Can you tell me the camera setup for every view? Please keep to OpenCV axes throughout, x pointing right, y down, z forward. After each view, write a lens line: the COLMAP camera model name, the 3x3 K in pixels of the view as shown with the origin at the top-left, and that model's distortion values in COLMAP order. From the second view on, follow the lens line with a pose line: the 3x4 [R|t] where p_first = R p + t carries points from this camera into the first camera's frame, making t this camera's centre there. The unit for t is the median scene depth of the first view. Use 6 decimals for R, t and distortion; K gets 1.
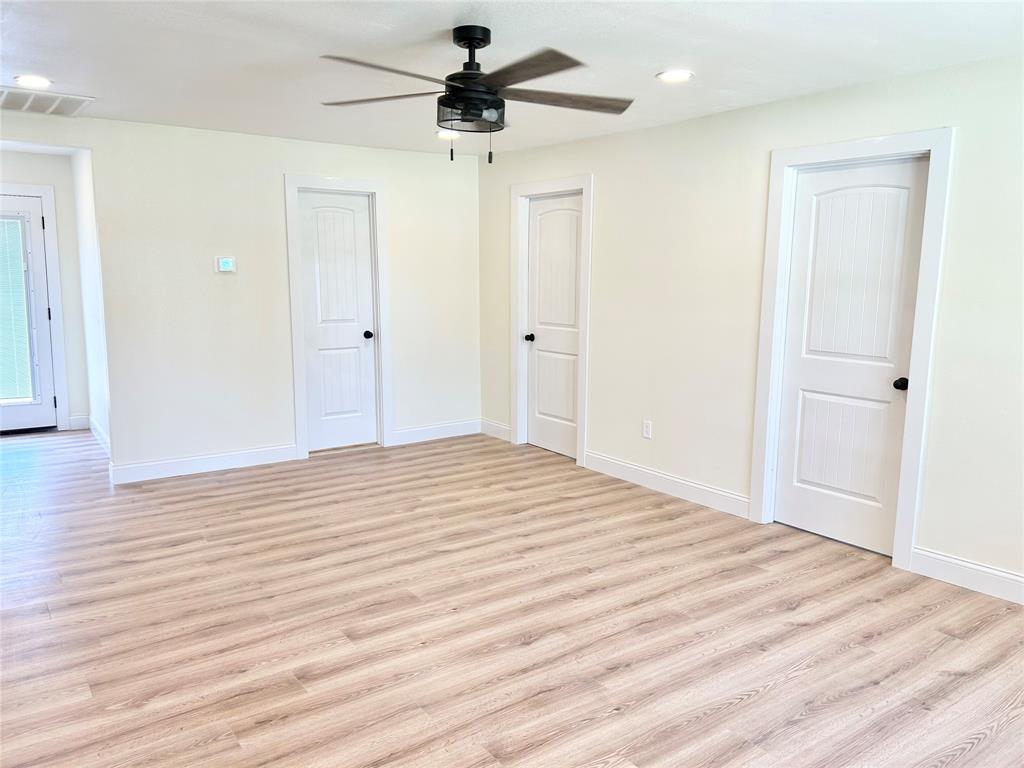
lens RADIAL K [[775.5, 0, 506.6], [0, 775.5, 379.8], [0, 0, 1]] dist [0.039818, -0.047164]
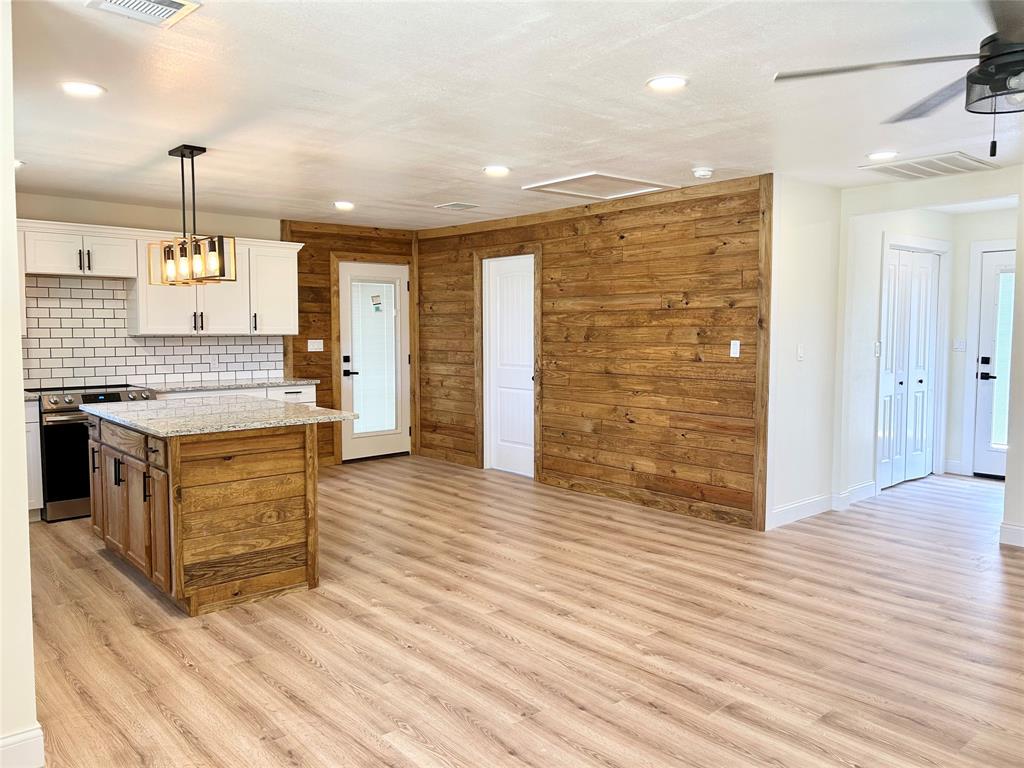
lens RADIAL K [[775.5, 0, 527.4], [0, 775.5, 382.8], [0, 0, 1]] dist [0.039818, -0.047164]
pose [[0.105259, 0.062959, -0.992450, 0.492066], [-0.133762, 0.989821, 0.048606, -0.036879], [0.985408, 0.127636, 0.112609, 0.405458]]
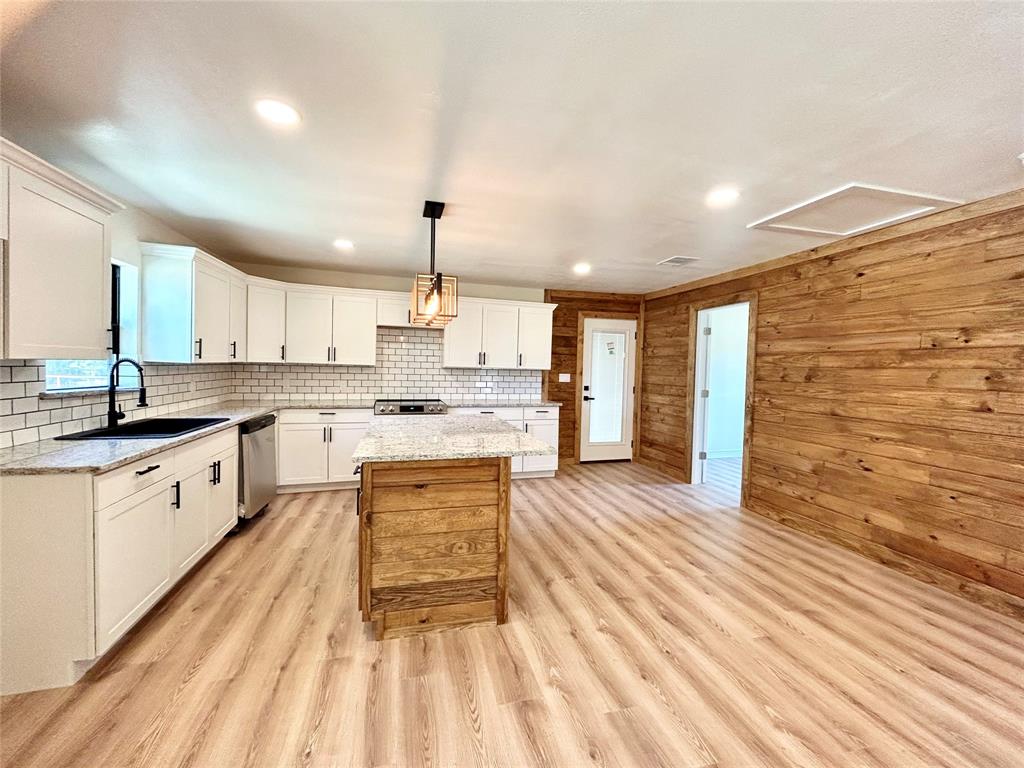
lens RADIAL K [[412.7, 0, 511.4], [0, 412.7, 384.0], [0, 0, 1]] dist [-0.001534, 0.001144]
pose [[-0.353954, 0.023515, -0.934967, -0.060470], [-0.150873, 0.985155, 0.081894, -0.032935], [0.923013, 0.170048, -0.345152, 0.421028]]
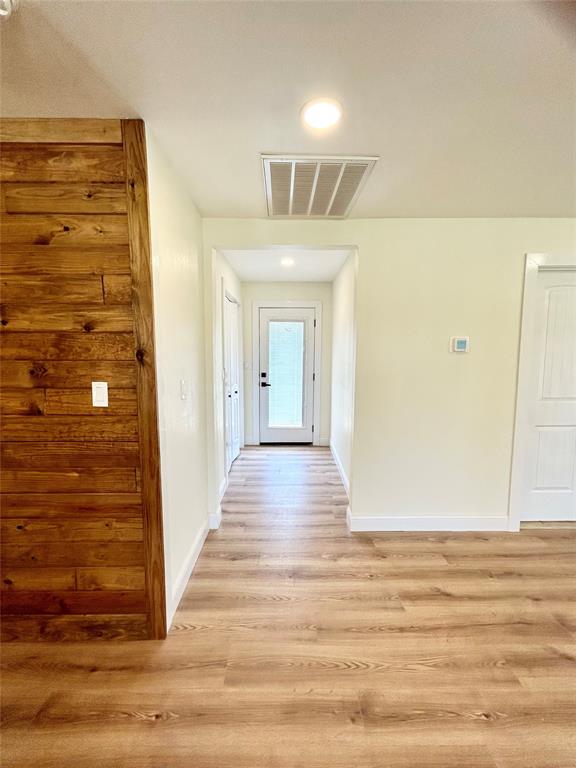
lens RADIAL K [[309.5, 0, 283.1], [0, 309.5, 386.3], [0, 0, 1]] dist [-0.001534, 0.001144]
pose [[0.811038, 0.063764, -0.581508, -0.438498], [-0.078018, 0.996952, 0.000506, -0.104343], [0.579768, 0.044958, 0.813541, 0.737824]]
